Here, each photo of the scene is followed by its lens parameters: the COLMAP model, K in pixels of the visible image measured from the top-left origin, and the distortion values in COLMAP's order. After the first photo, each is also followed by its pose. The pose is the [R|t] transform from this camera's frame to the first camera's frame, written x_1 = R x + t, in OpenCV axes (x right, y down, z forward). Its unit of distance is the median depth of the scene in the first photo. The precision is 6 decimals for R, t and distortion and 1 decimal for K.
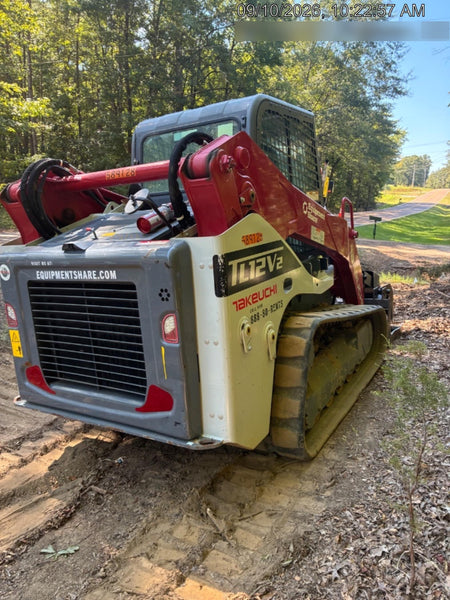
lens RADIAL K [[456.9, 0, 217.2], [0, 456.9, 294.1], [0, 0, 1]] dist [0.029551, -0.002895]
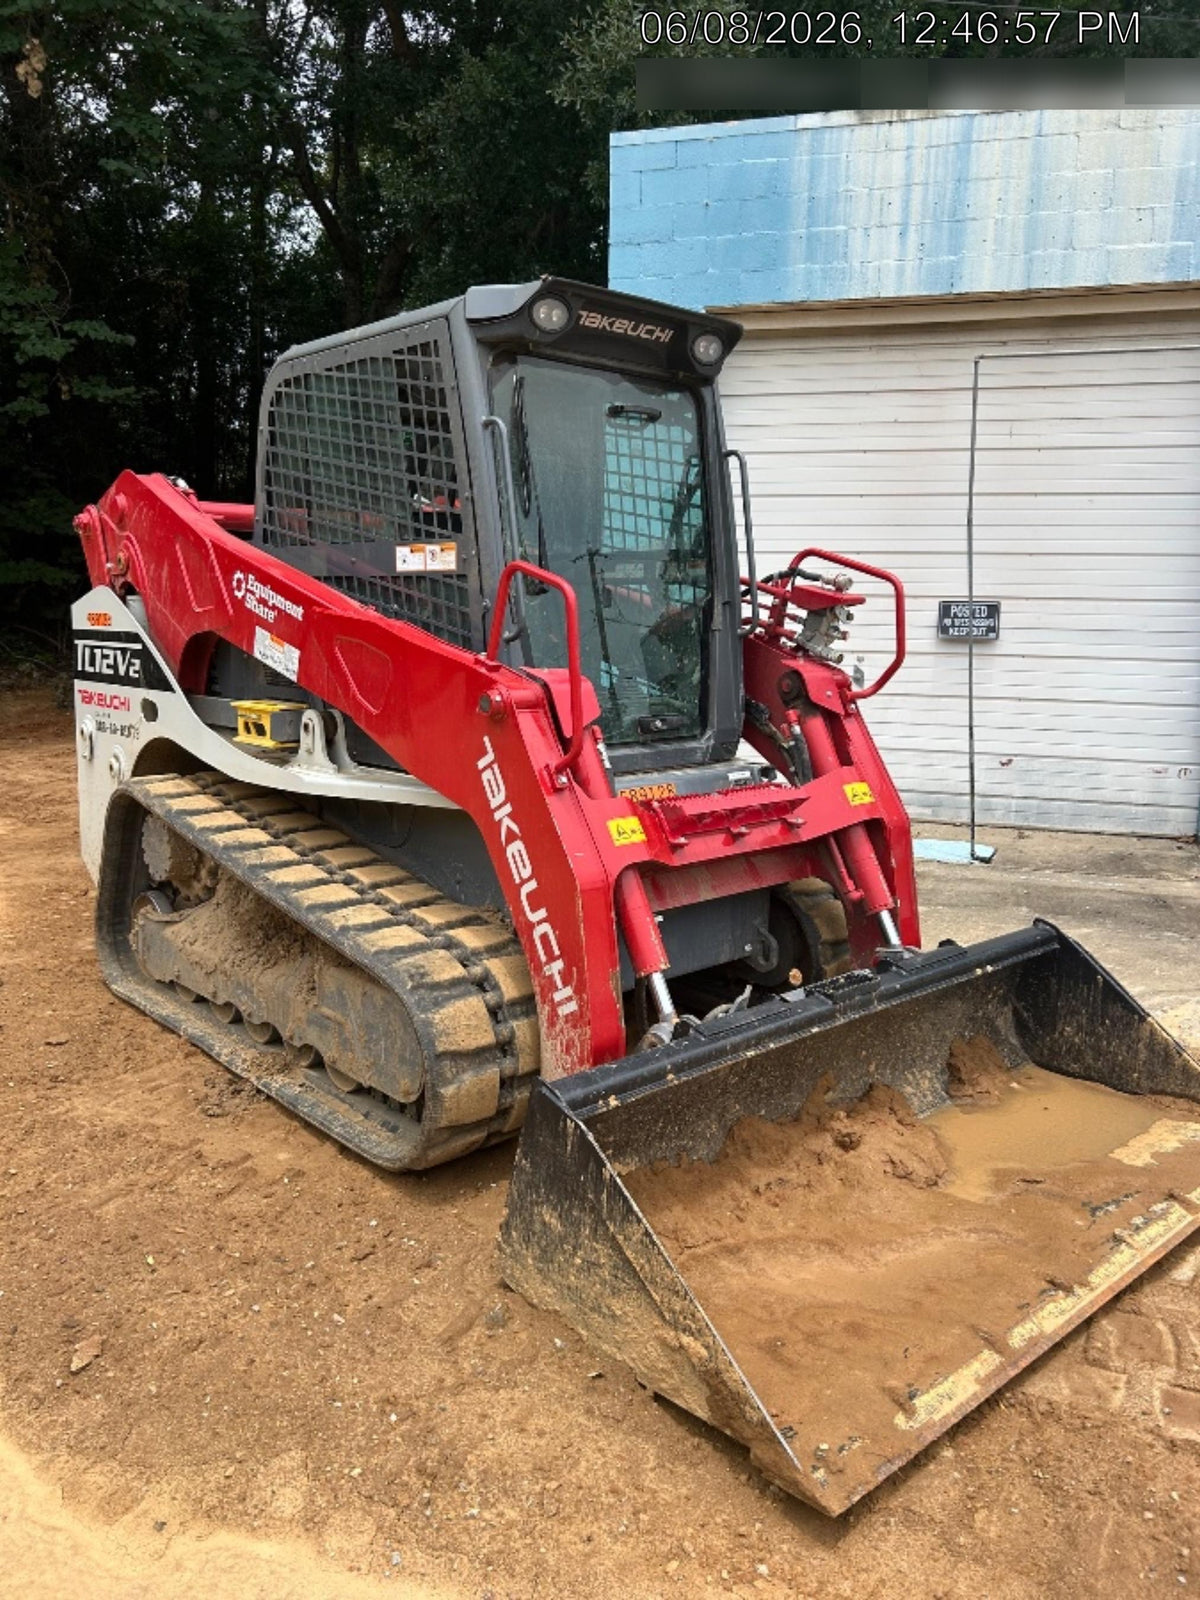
lens RADIAL K [[1219.0, 0, 593.0], [0, 1219.0, 799.0], [0, 0, 1]] dist [0.030071, -0.002657]
pose [[-0.274531, 0.231364, -0.933329, 1.726912], [-0.155913, 0.947068, 0.280630, -0.512608], [0.948854, 0.222560, -0.223927, 2.205339]]
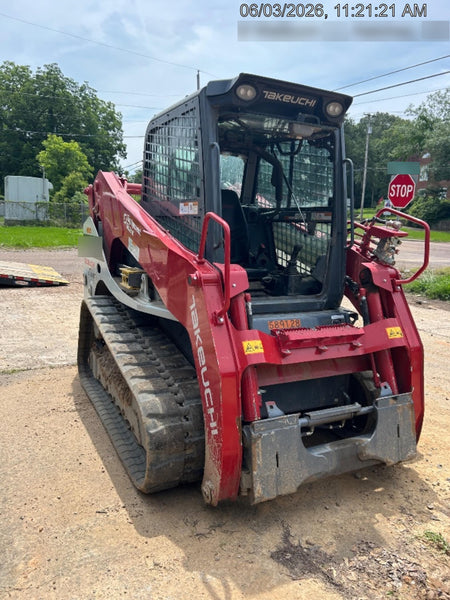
lens RADIAL K [[457.1, 0, 222.4], [0, 457.1, 299.6], [0, 0, 1]] dist [0.030071, -0.002657]
pose [[-0.526814, 0.205747, -0.824703, 1.337392], [-0.144267, 0.934539, 0.325306, -0.524870], [0.837648, 0.290353, -0.462646, 2.322917]]
